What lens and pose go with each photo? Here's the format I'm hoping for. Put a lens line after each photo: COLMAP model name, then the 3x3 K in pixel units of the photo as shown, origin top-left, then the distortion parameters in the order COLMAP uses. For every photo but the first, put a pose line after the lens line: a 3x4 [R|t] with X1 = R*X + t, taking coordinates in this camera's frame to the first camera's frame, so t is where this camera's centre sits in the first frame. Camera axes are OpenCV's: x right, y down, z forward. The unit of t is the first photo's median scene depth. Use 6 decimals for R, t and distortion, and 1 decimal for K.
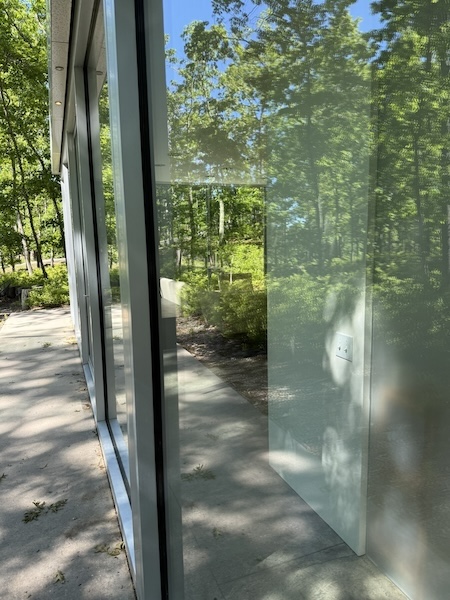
lens RADIAL K [[424.4, 0, 222.9], [0, 424.4, 297.5], [0, 0, 1]] dist [0.052985, -0.081624]
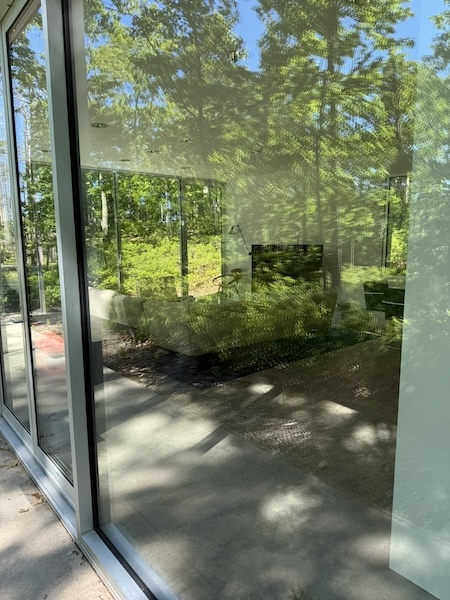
lens RADIAL K [[420.7, 0, 225.2], [0, 420.7, 302.2], [0, 0, 1]] dist [0.016507, -0.001640]
pose [[0.946049, -0.038159, 0.321767, -0.067289], [0.032876, 0.999221, 0.021837, -0.011283], [-0.322350, -0.010080, 0.946567, 0.087145]]
